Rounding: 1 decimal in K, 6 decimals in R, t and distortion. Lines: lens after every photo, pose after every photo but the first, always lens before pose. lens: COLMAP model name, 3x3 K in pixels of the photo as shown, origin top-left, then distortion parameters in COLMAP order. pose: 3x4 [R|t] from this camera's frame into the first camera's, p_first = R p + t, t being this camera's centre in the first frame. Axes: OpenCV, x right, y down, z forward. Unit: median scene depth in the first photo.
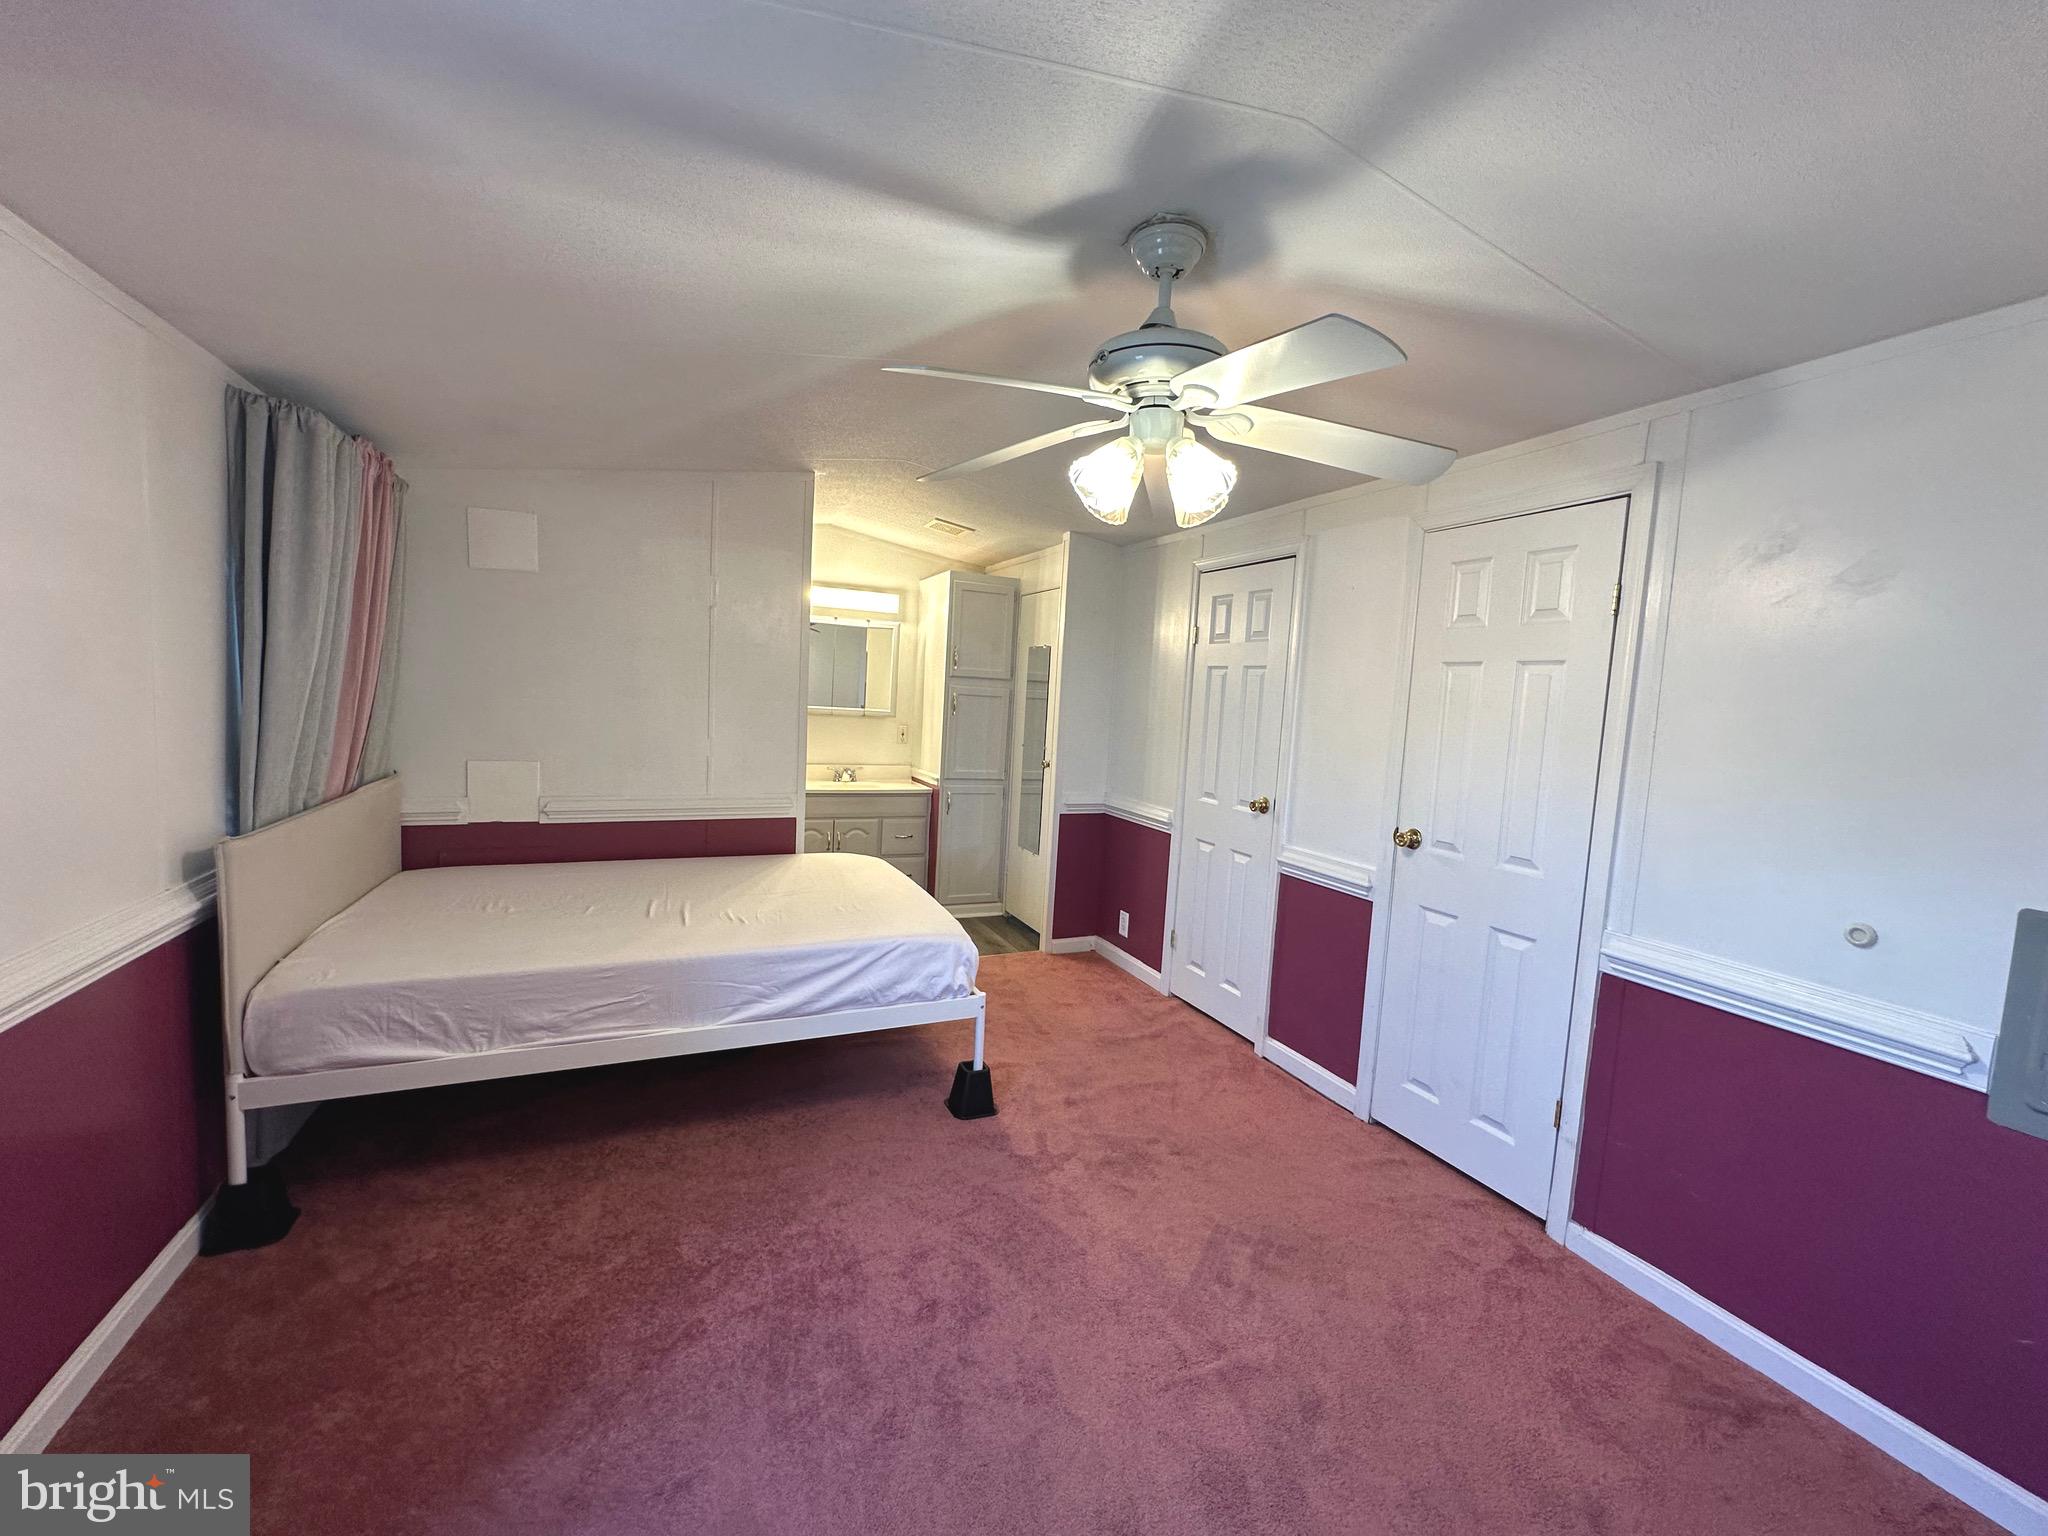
lens RADIAL K [[817.5, 0, 1015.0], [0, 817.5, 767.6], [0, 0, 1]] dist [-0.004456, 0.000989]
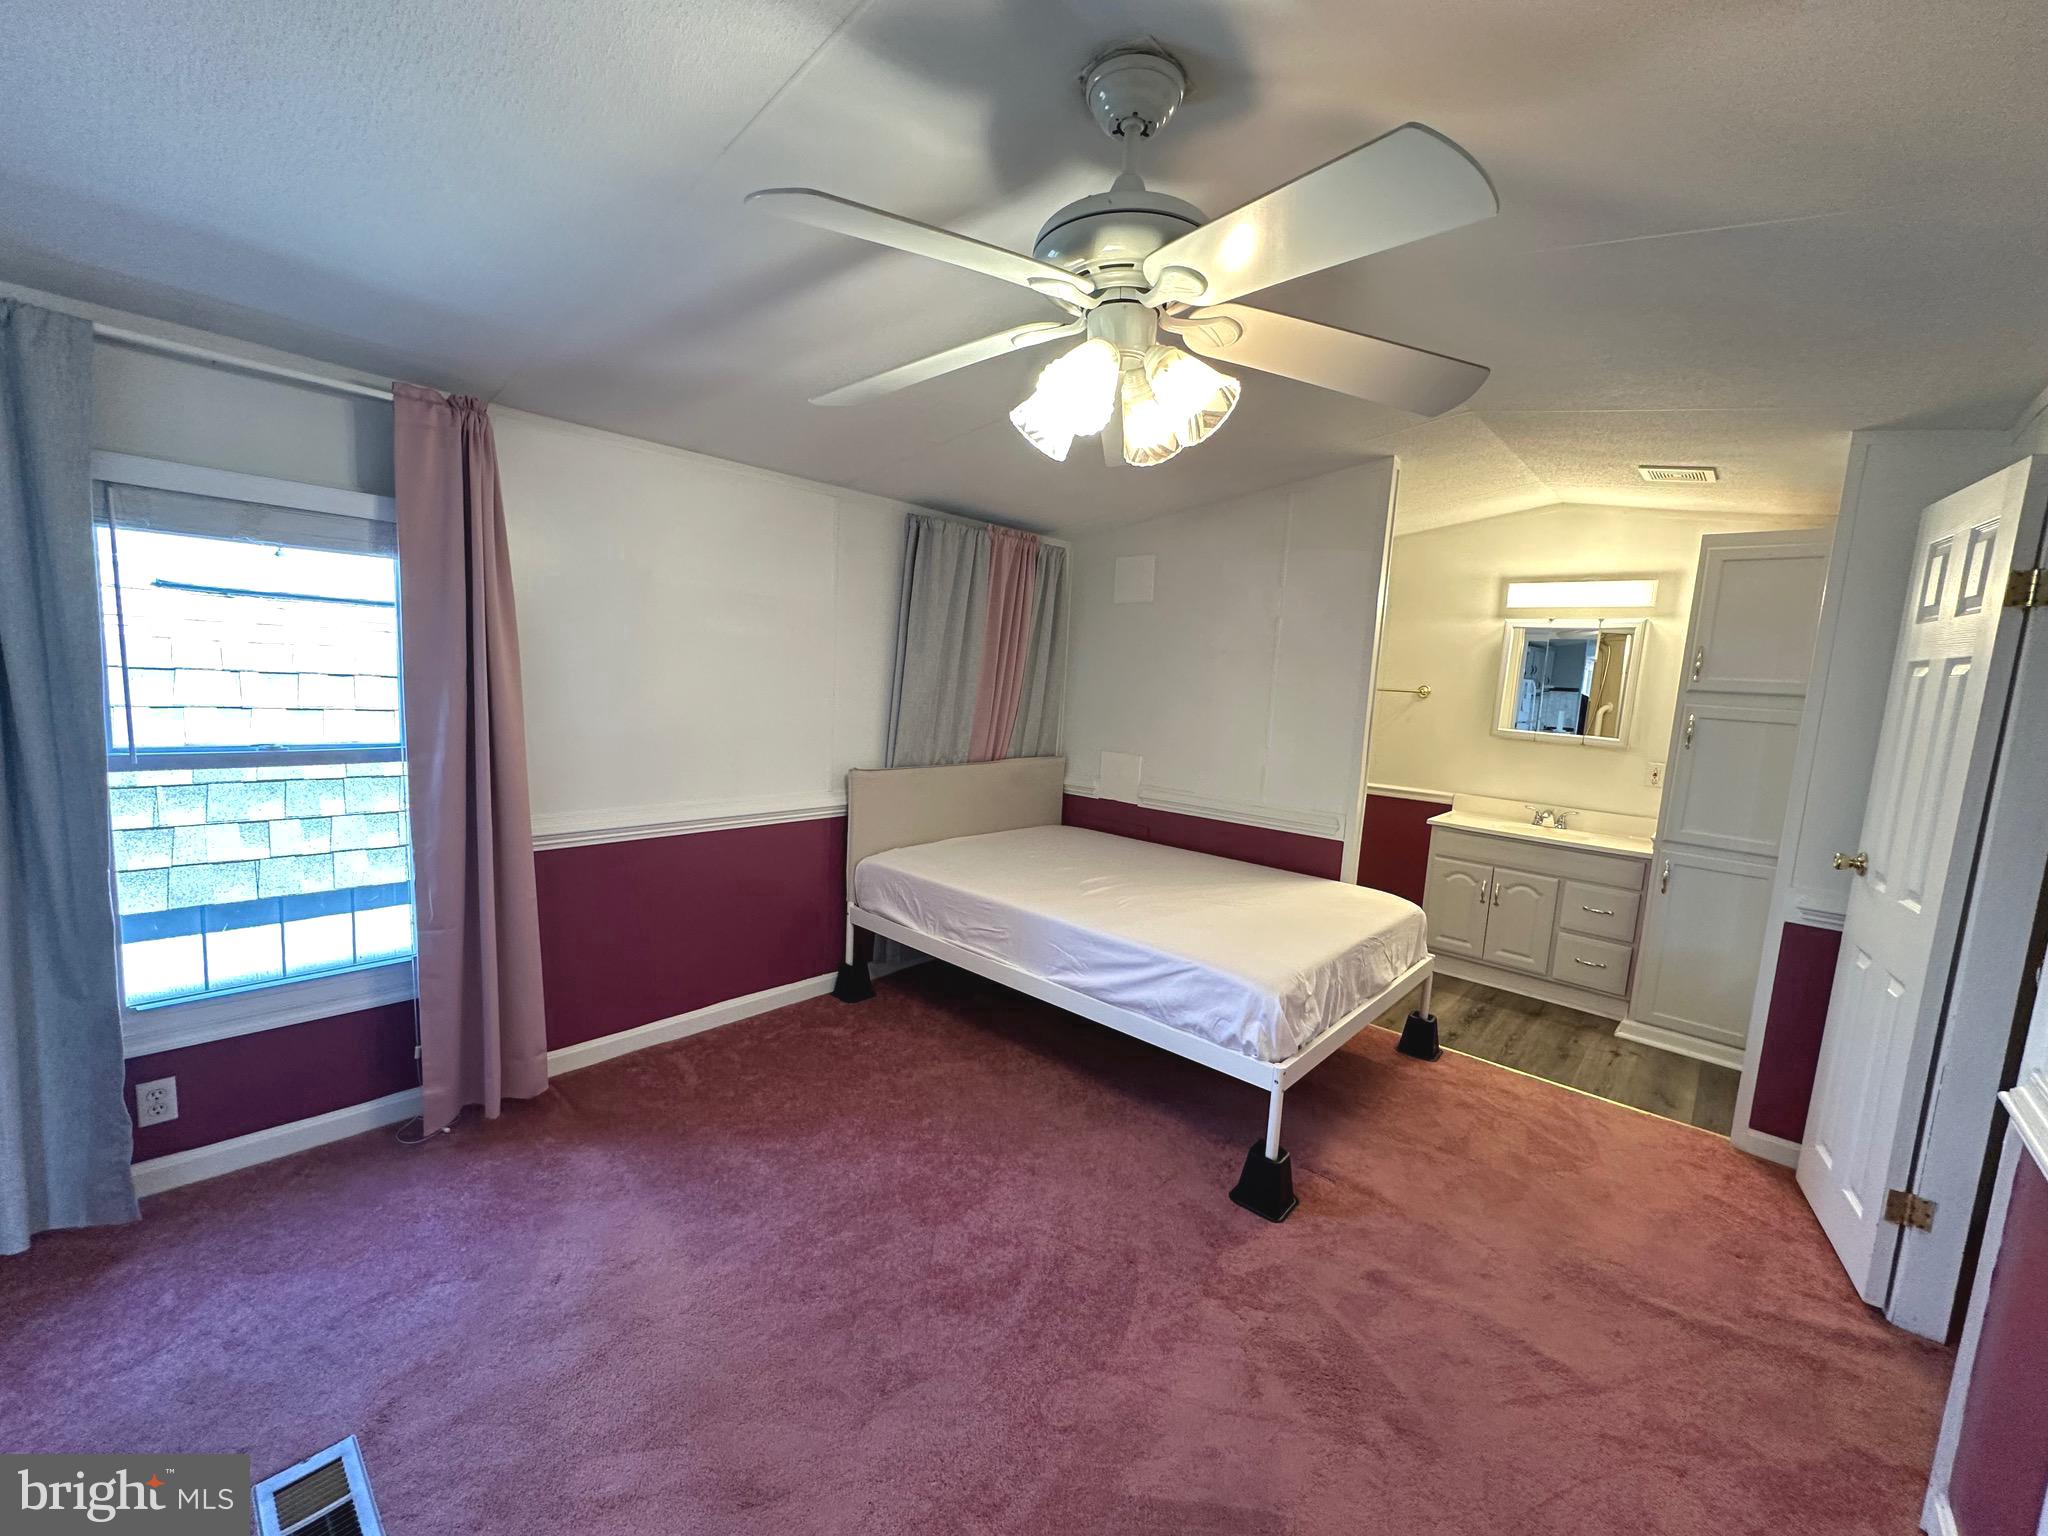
lens RADIAL K [[817.5, 0, 1024.6], [0, 817.5, 764.1], [0, 0, 1]] dist [-0.004456, 0.000989]
pose [[0.407180, 0.076238, -0.910160, 0.623065], [-0.117689, 0.992582, 0.030491, -0.015943], [0.905734, 0.094700, 0.413132, 0.448881]]
